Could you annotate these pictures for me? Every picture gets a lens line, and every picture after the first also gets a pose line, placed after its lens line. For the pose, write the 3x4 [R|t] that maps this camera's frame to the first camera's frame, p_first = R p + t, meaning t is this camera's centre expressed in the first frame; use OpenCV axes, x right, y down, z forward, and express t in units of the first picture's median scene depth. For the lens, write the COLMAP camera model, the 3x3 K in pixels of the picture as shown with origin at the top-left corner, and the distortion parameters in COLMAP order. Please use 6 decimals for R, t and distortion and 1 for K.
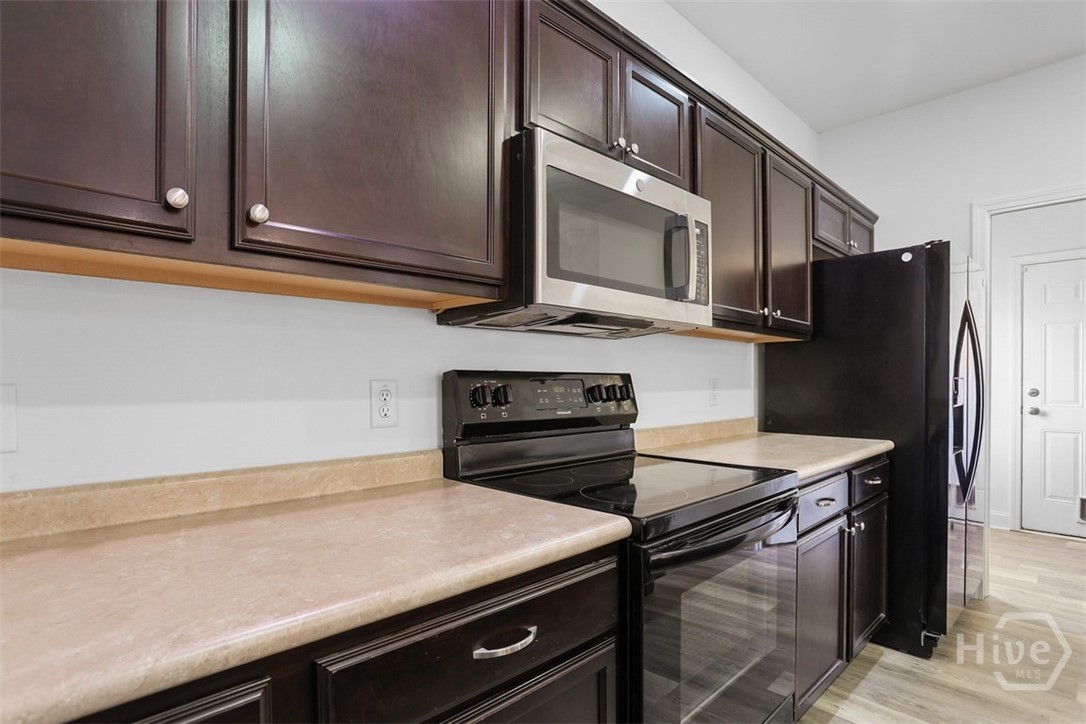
lens RADIAL K [[566.8, 0, 549.6], [0, 566.8, 374.9], [0, 0, 1]] dist [0.003891, 0.002069]
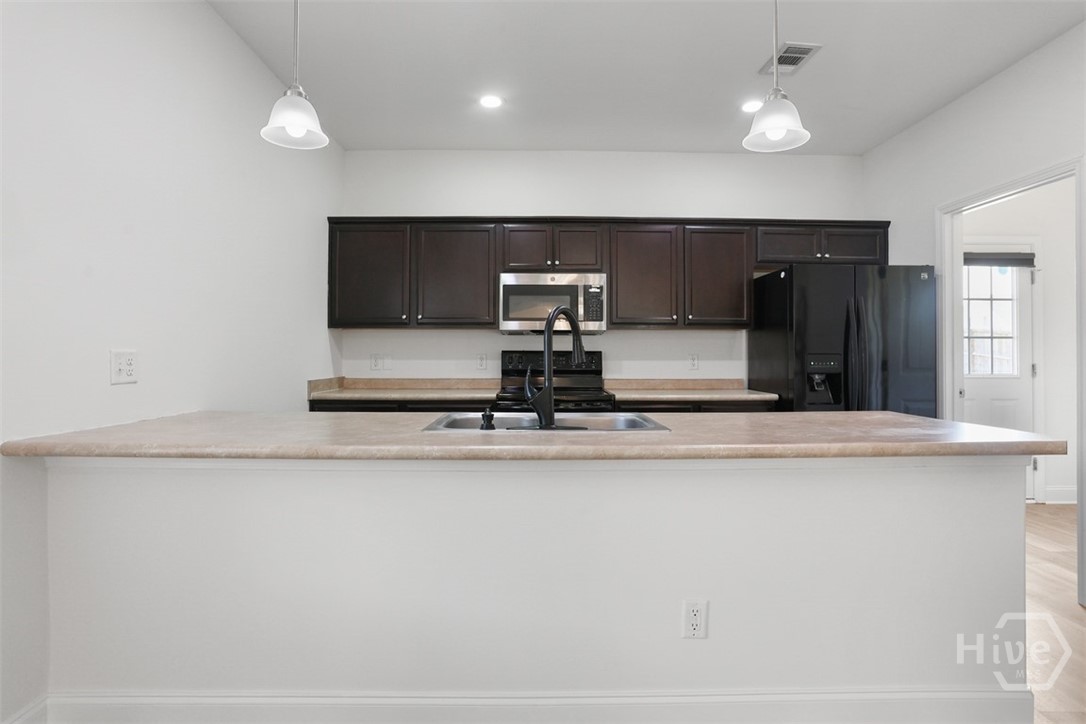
lens RADIAL K [[544.9, 0, 543.6], [0, 544.9, 350.0], [0, 0, 1]] dist [-0.001665, 0.000094]
pose [[0.710050, -0.004855, -0.704135, 1.762874], [0.004546, 0.999987, -0.002310, -0.004162], [0.704137, -0.001561, 0.710062, -0.738793]]
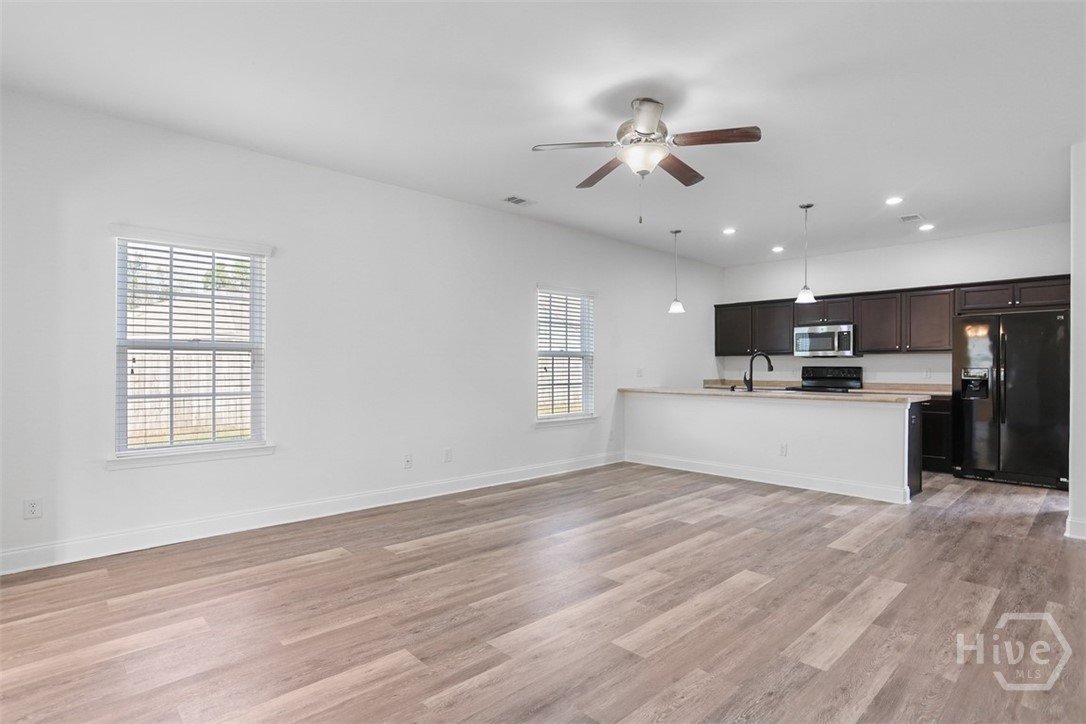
lens RADIAL K [[521.2, 0, 537.9], [0, 521.2, 364.6], [0, 0, 1]] dist [-0.015467, 0.000776]
pose [[-0.056099, -0.006416, -0.998405, 4.513517], [0.004523, 0.999967, -0.006680, -0.003595], [0.998415, -0.004890, -0.056068, -1.130630]]
